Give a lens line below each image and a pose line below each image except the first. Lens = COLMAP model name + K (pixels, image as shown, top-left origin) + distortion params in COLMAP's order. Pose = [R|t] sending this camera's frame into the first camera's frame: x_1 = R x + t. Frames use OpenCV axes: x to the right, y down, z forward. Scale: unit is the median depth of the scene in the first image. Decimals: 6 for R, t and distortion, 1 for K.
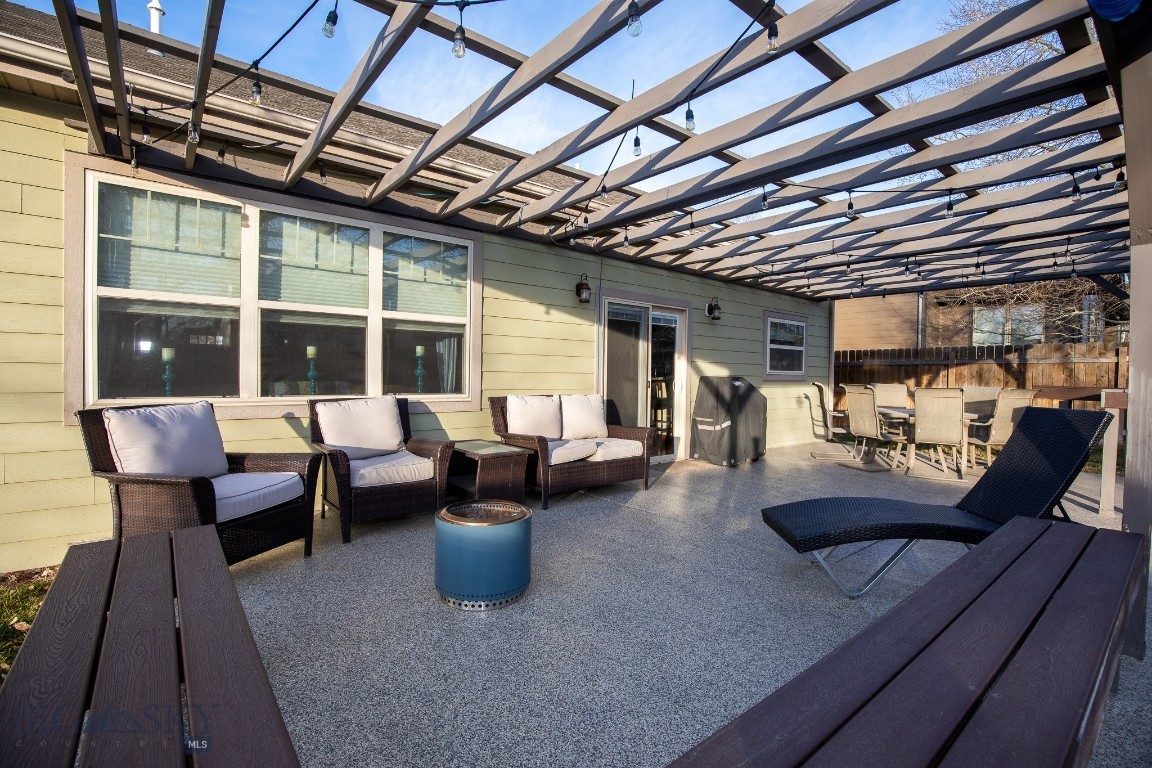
lens RADIAL K [[524.1, 0, 576.0], [0, 524.1, 384.0], [0, 0, 1]] dist [-0.031480, -0.000082]
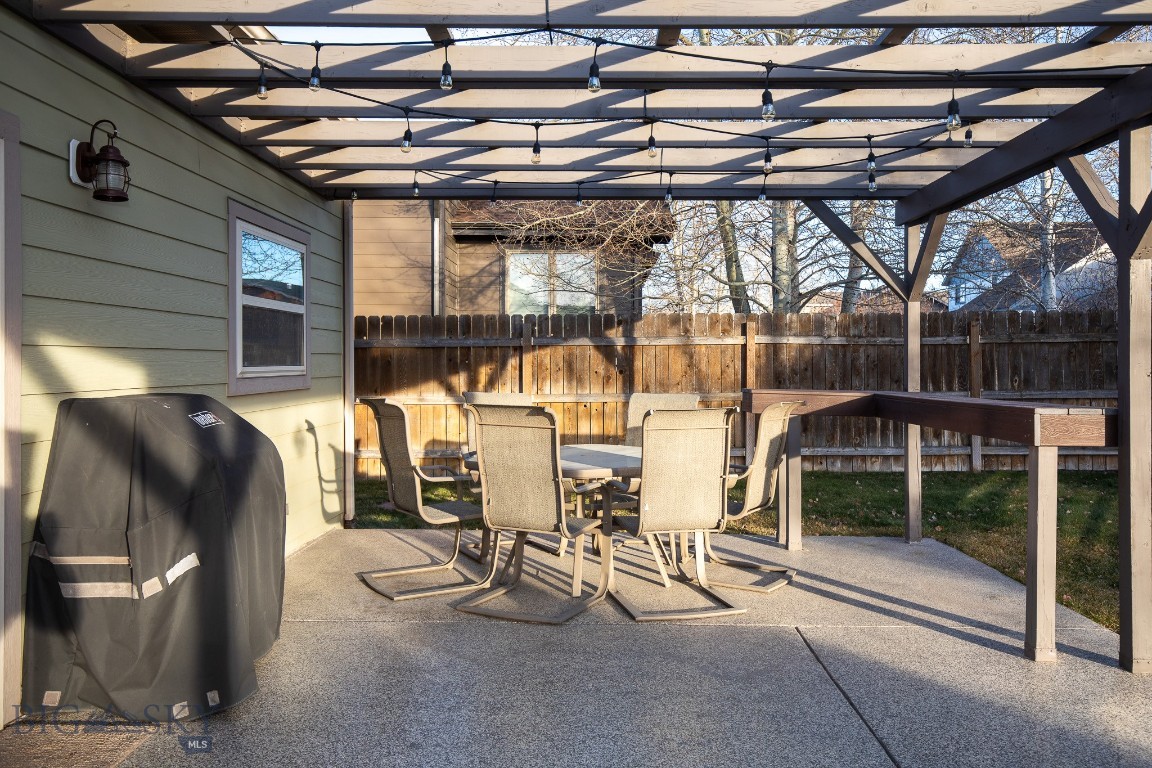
lens RADIAL K [[898.9, 0, 579.6], [0, 898.9, 363.2], [0, 0, 1]] dist [0.027217, -0.000237]
pose [[0.644207, -0.013618, 0.764730, 0.059788], [0.020685, 0.999786, 0.000379, -0.032972], [-0.764571, 0.015574, 0.644351, 0.581120]]
